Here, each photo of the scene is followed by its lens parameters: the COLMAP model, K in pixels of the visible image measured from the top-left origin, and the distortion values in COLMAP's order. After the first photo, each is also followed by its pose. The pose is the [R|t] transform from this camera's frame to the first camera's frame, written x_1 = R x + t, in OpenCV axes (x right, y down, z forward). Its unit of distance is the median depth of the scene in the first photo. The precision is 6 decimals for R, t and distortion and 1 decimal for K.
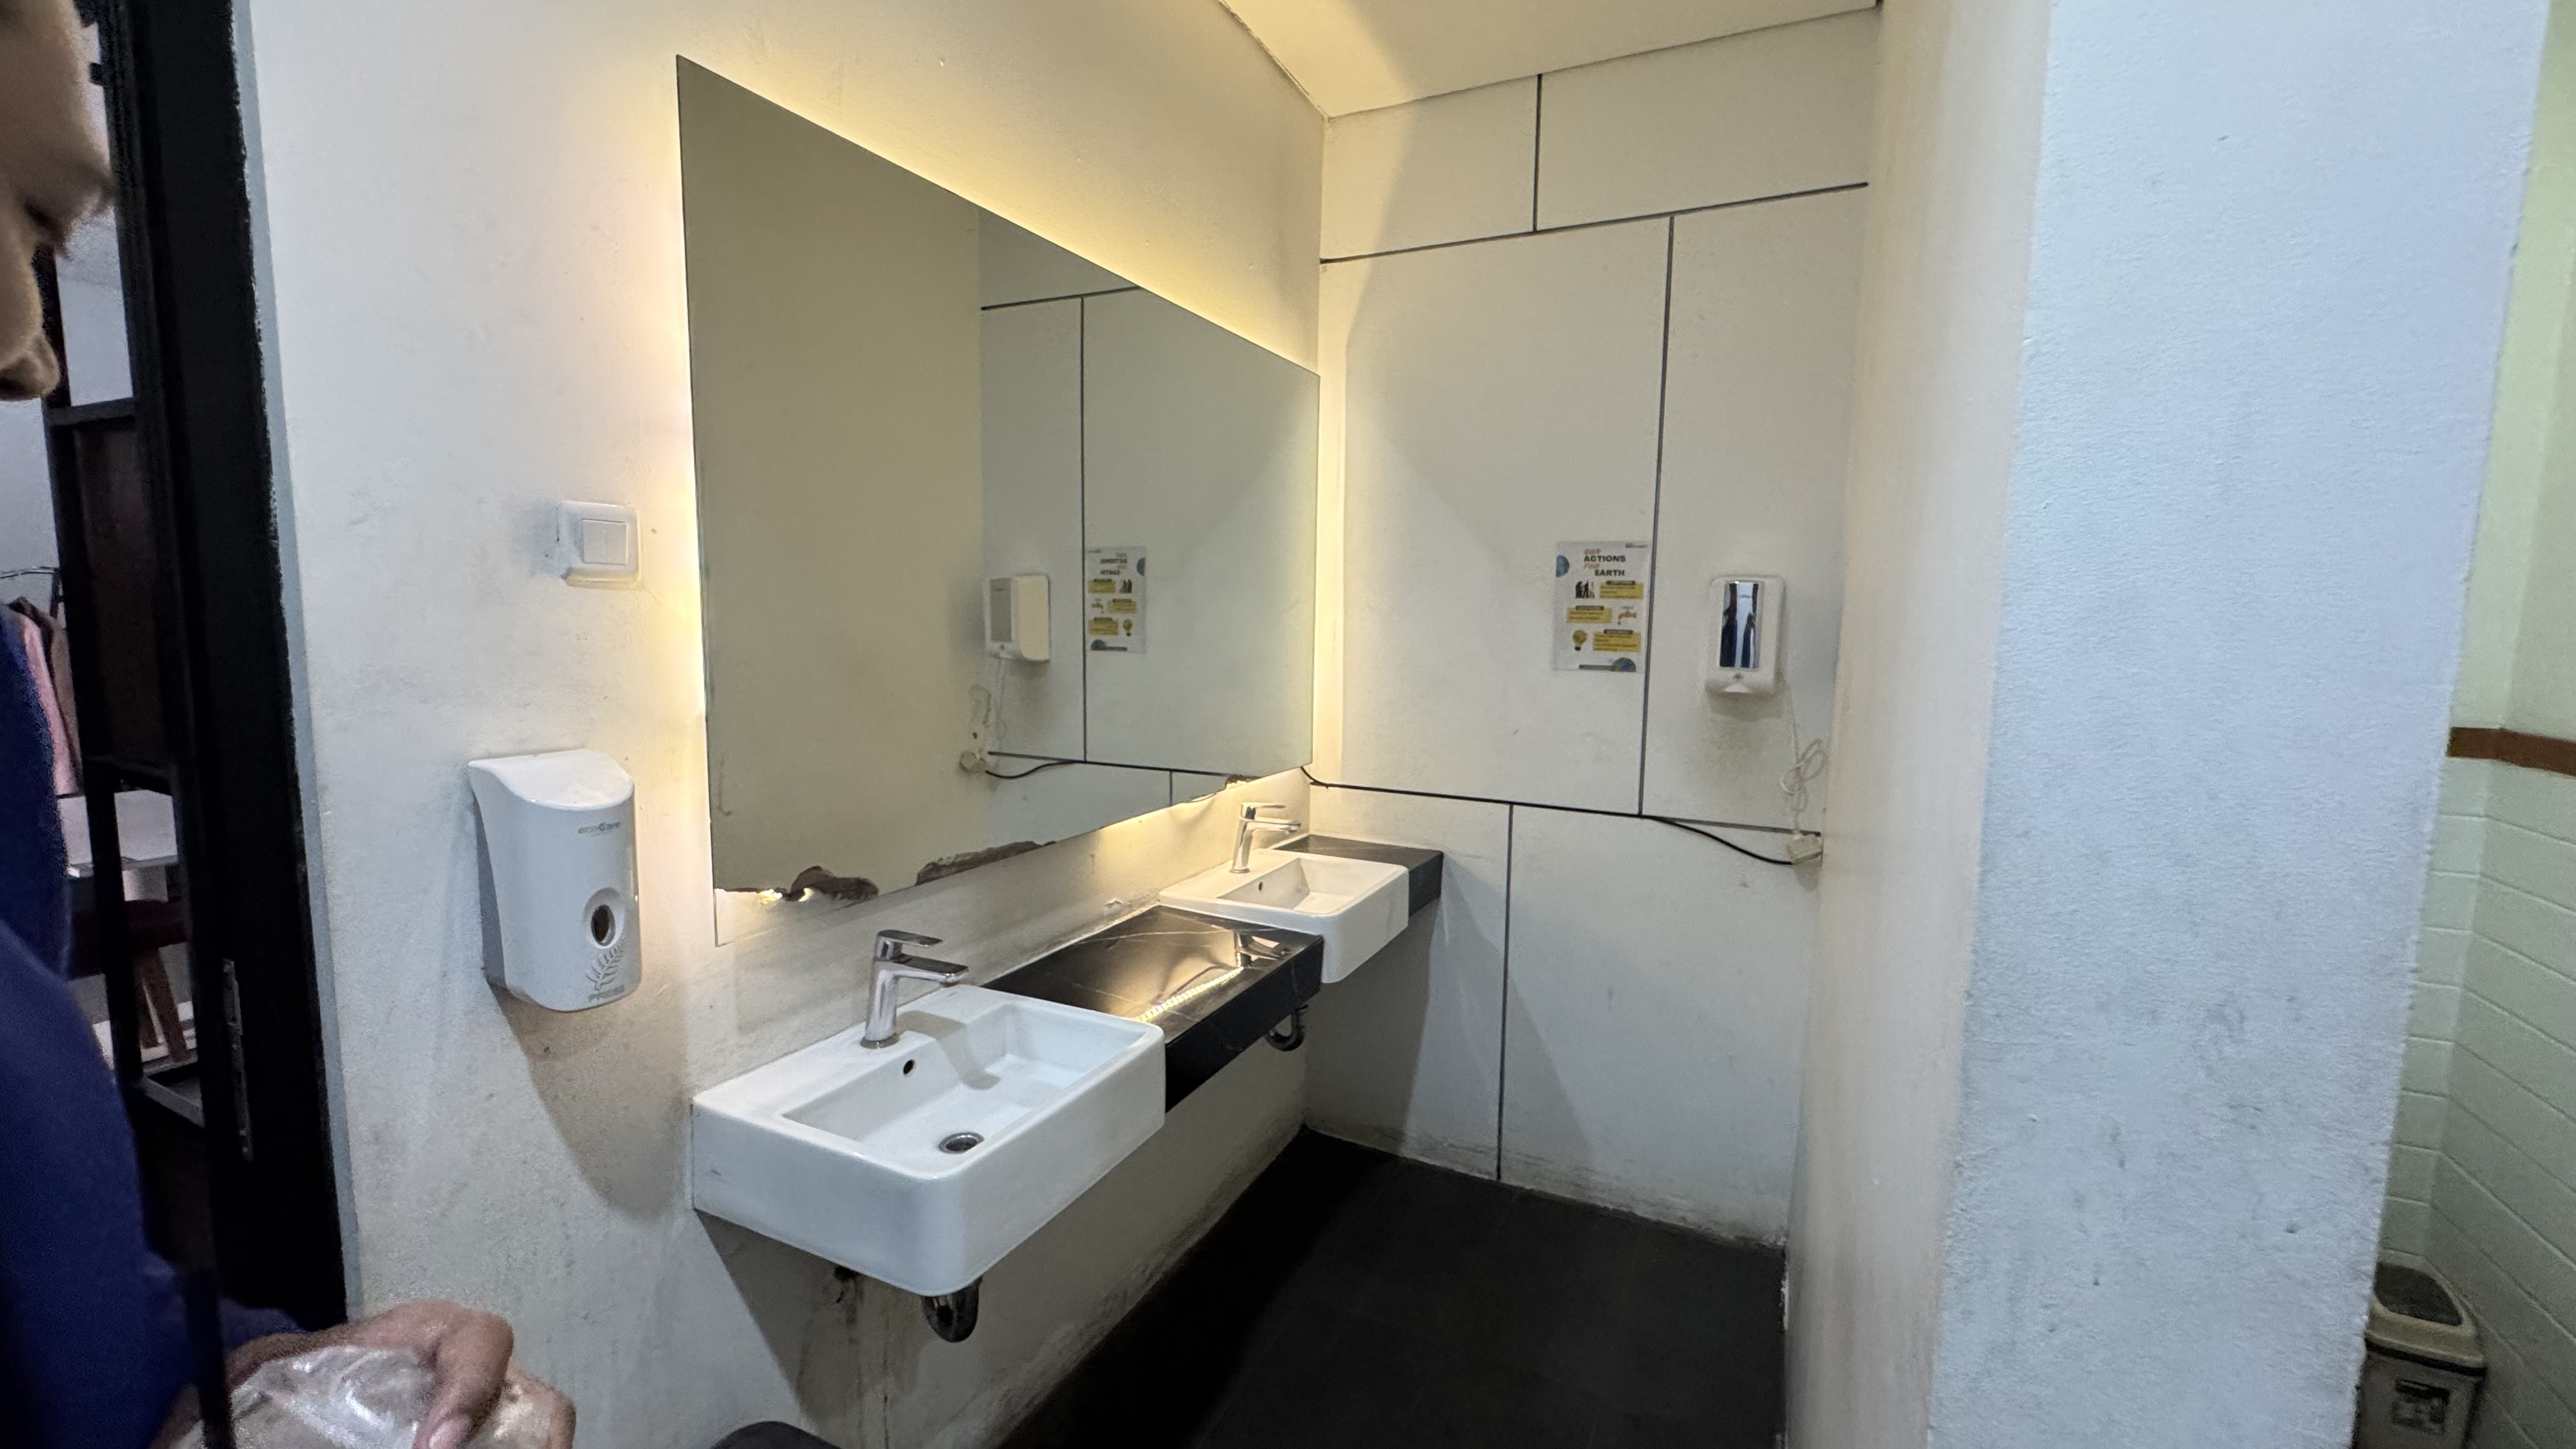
lens RADIAL K [[1037.1, 0, 1291.0], [0, 1037.1, 717.9], [0, 0, 1]] dist [0.000874, -0.000094]
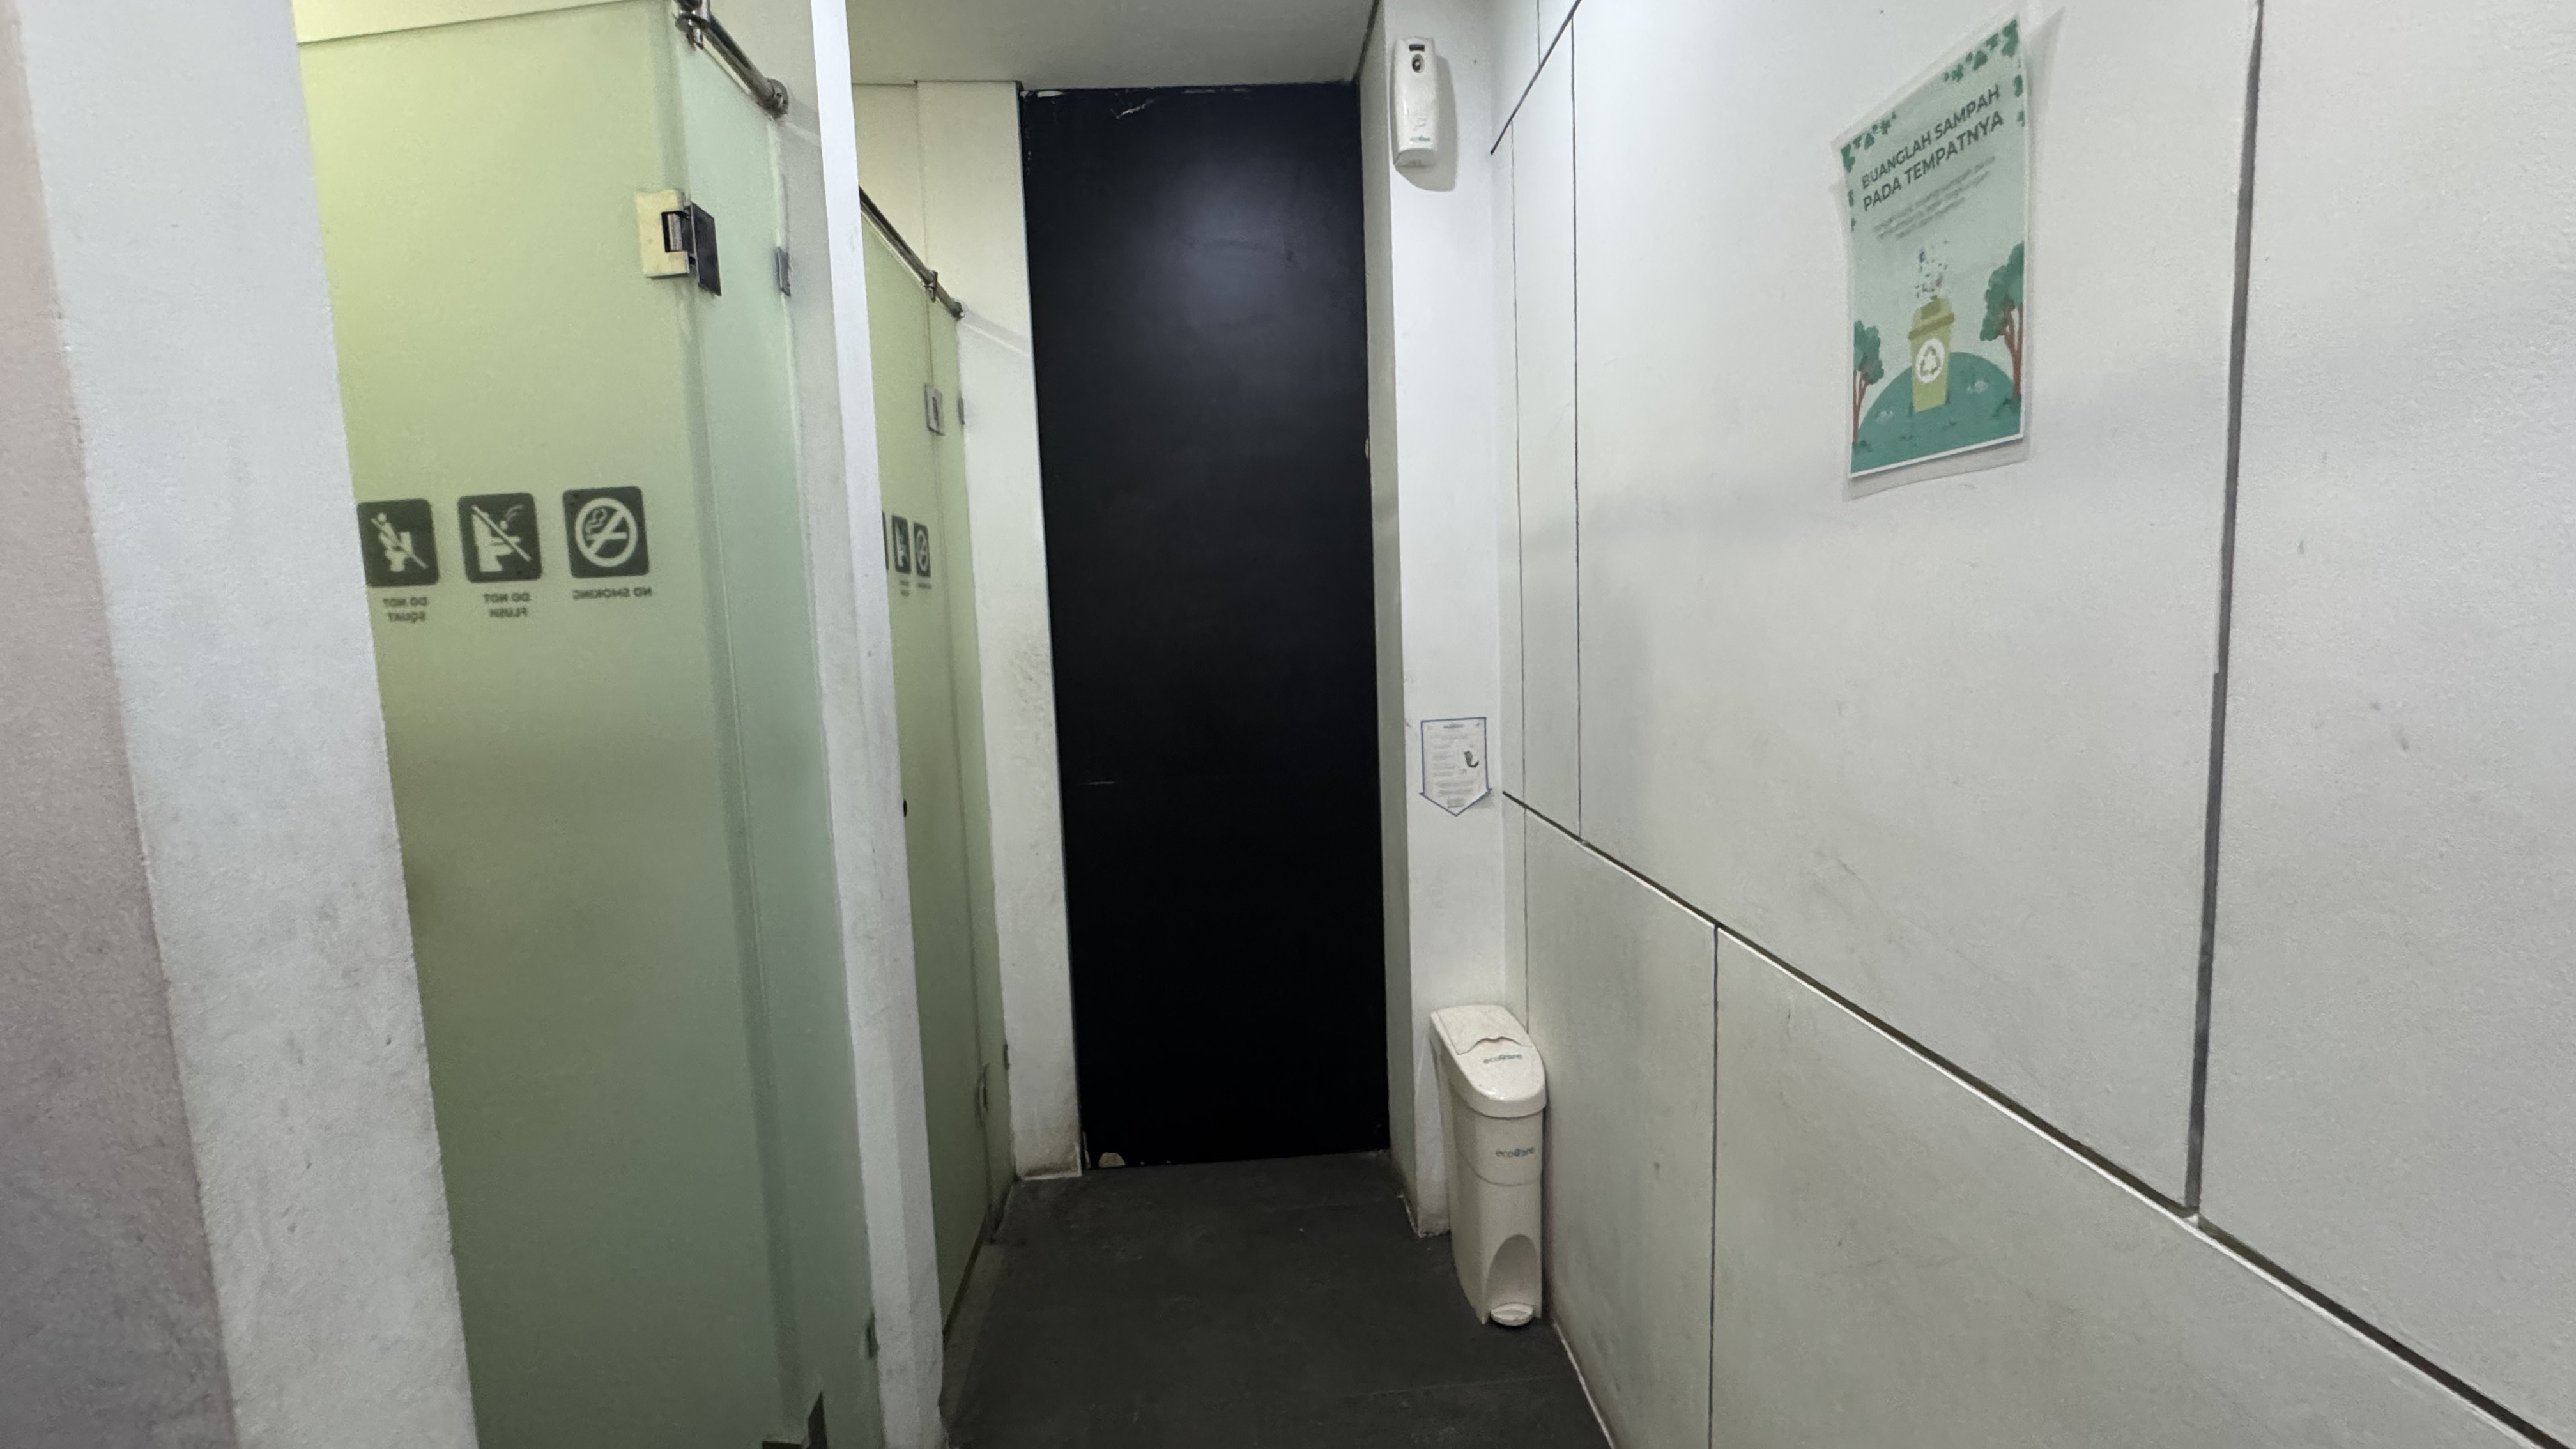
lens RADIAL K [[1037.1, 0, 1291.0], [0, 1037.1, 717.9], [0, 0, 1]] dist [0.000874, -0.000094]
pose [[-0.503782, -0.082046, 0.859925, -0.164936], [0.125396, 0.977989, 0.166772, -0.004532], [-0.854681, 0.191848, -0.482406, 0.105900]]
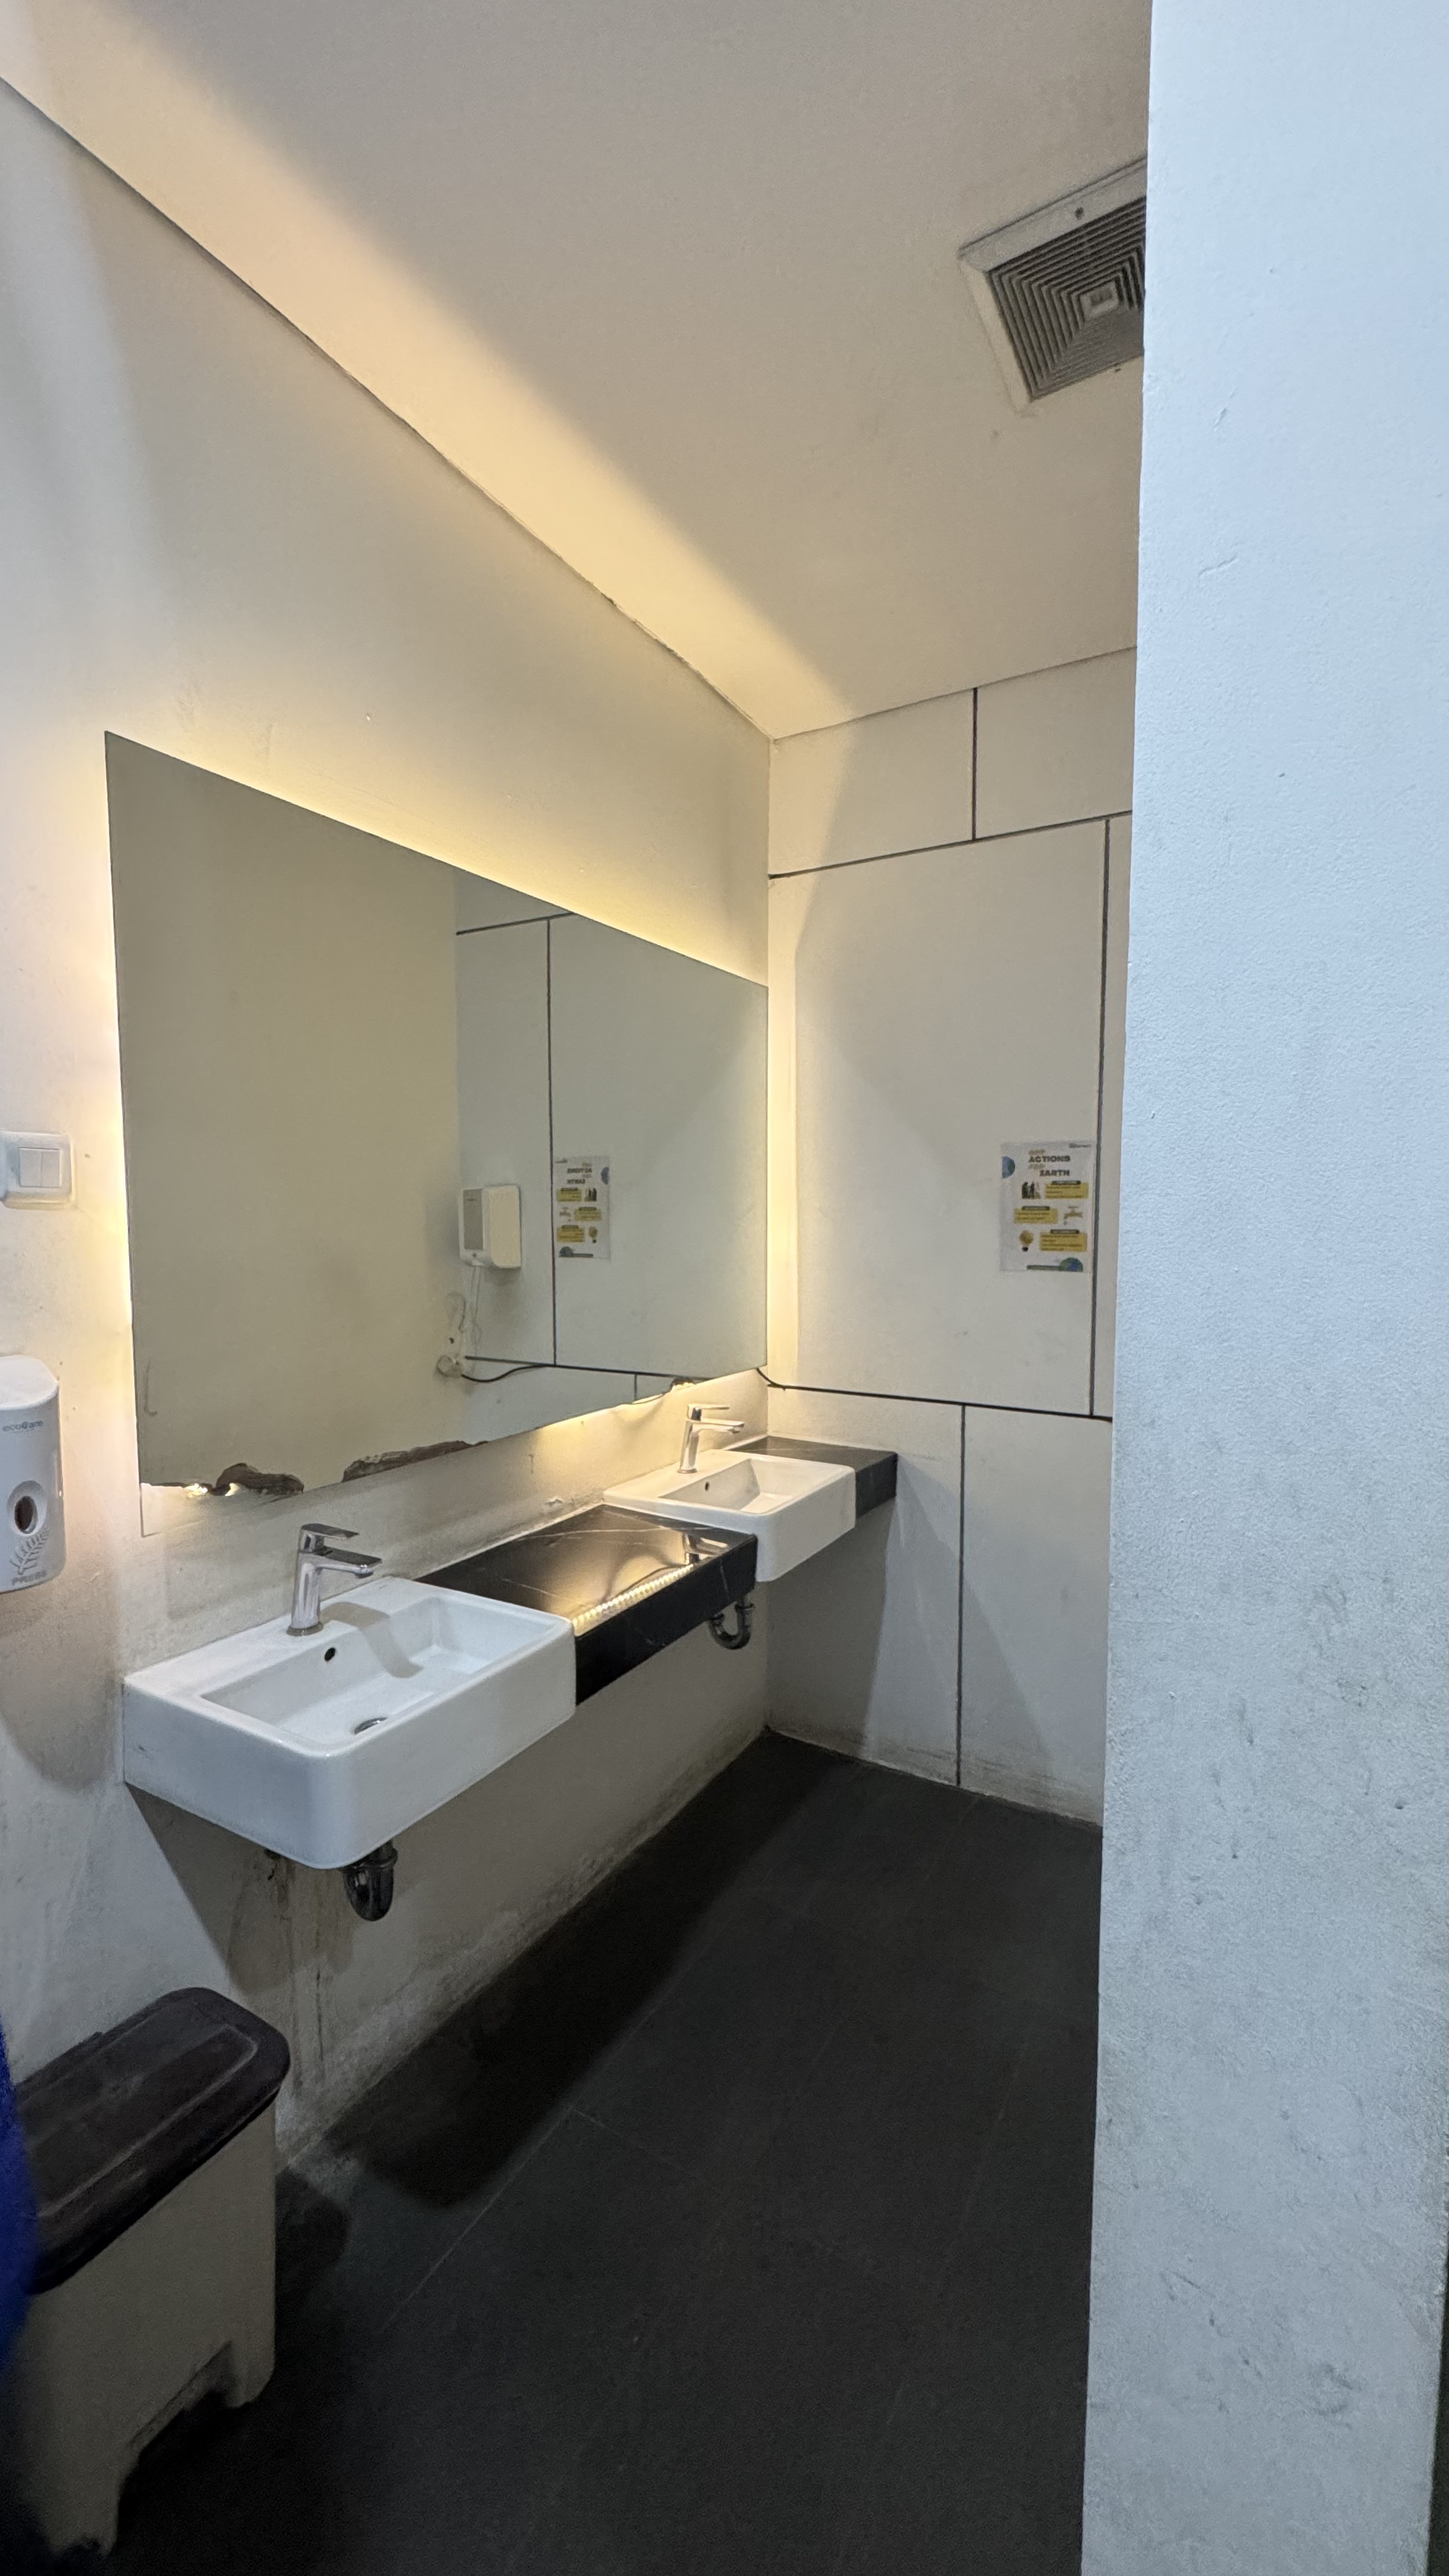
lens RADIAL K [[1037.1, 0, 729.6], [0, 1037.1, 1291.8], [0, 0, 1]] dist [0.000874, -0.000094]
pose [[0.996890, -0.011276, -0.077995, 0.074862], [0.009052, 0.999544, -0.028812, 0.000750], [0.078284, 0.028016, 0.996537, -0.019614]]
